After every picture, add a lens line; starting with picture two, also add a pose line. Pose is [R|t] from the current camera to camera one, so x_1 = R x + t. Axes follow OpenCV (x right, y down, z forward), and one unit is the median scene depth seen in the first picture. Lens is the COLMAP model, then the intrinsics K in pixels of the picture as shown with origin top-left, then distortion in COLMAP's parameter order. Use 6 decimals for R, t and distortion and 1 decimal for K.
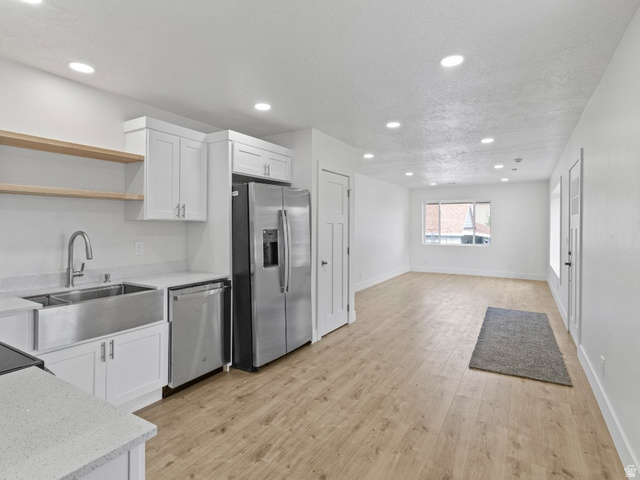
lens RADIAL K [[343.5, 0, 319.2], [0, 343.5, 240.0], [0, 0, 1]] dist [0.012754, 0.001523]
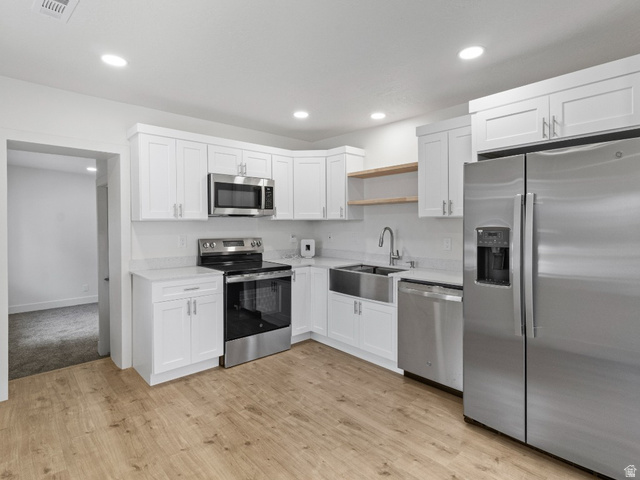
lens RADIAL K [[343.5, 0, 325.9], [0, 343.5, 237.1], [0, 0, 1]] dist [0.012754, 0.001523]
pose [[-0.273377, 0.036809, -0.961202, 0.685581], [-0.035380, 0.998207, 0.048289, -0.038930], [0.961256, 0.047209, -0.271585, 1.034327]]
